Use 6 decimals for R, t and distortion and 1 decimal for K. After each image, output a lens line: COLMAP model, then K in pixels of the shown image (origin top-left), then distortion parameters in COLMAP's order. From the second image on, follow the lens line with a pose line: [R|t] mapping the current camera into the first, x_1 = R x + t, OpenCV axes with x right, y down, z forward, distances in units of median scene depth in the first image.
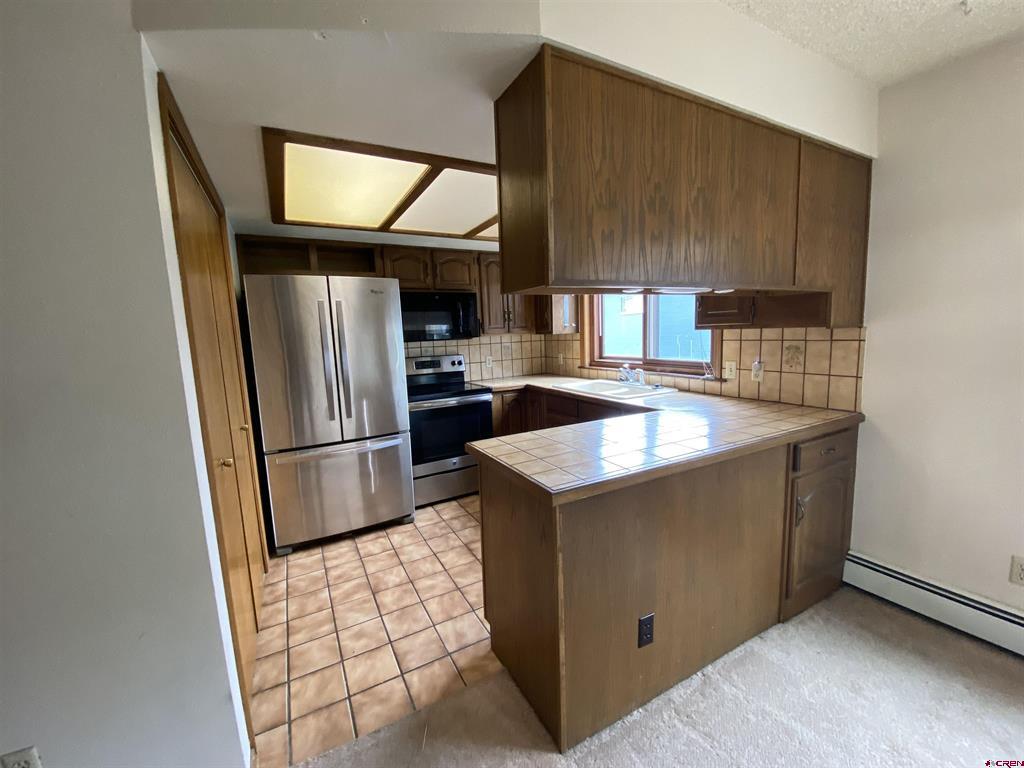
lens RADIAL K [[410.1, 0, 509.5], [0, 410.1, 381.4], [0, 0, 1]] dist [-0.001303, -0.004412]
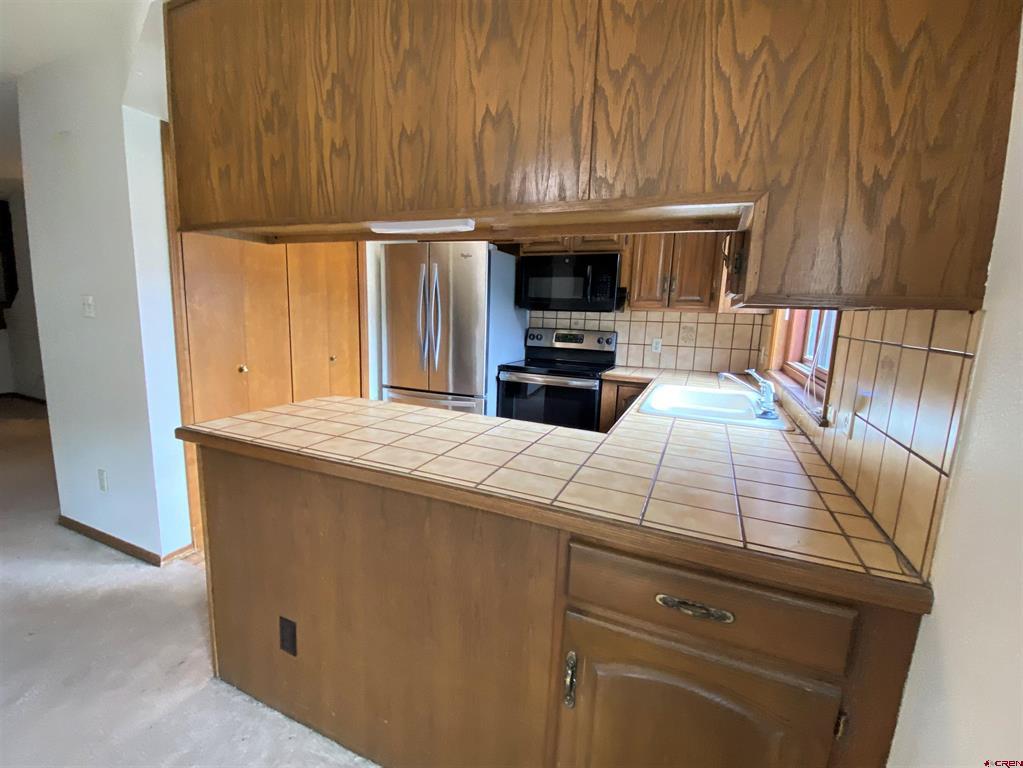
lens RADIAL K [[451.7, 0, 511.2], [0, 451.7, 378.1], [0, 0, 1]] dist [0.004768, 0.000232]
pose [[0.619248, 0.176746, -0.765044, 0.761536], [-0.157062, 0.982527, 0.099860, -0.053116], [0.769326, 0.058322, 0.636188, 0.445013]]
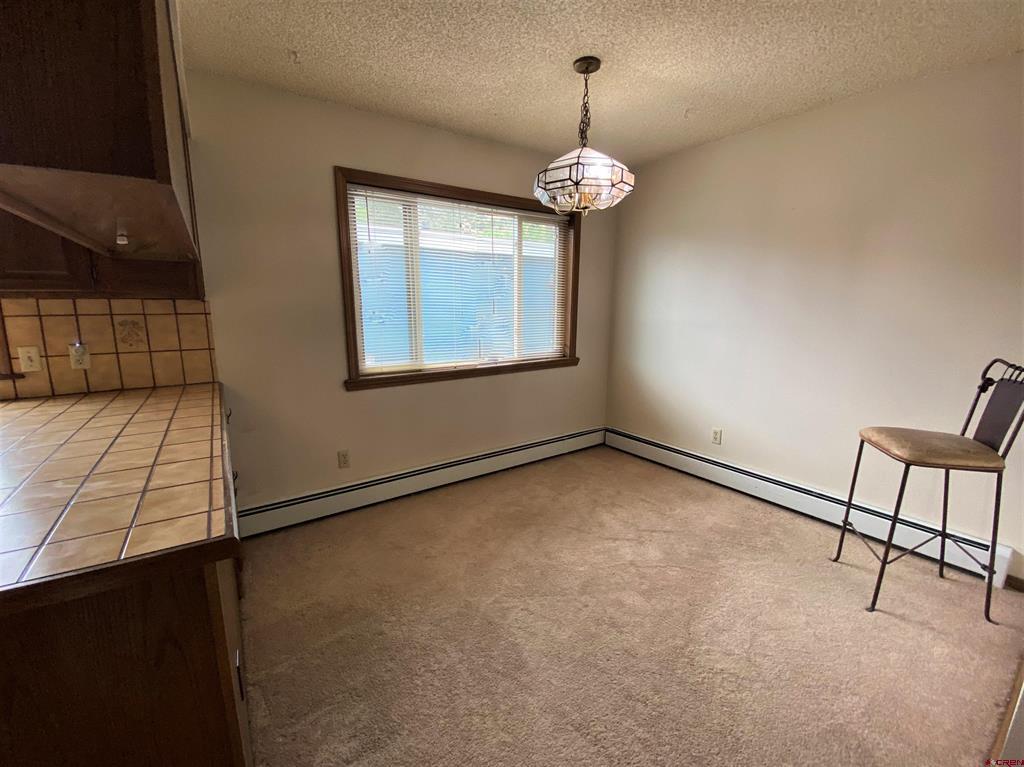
lens RADIAL K [[410.1, 0, 515.6], [0, 410.1, 382.9], [0, 0, 1]] dist [-0.001303, -0.004412]
pose [[-0.115009, -0.145247, 0.982688, -0.257098], [0.115548, 0.980581, 0.158459, -0.002042], [-0.986621, 0.131772, -0.095993, 0.301481]]
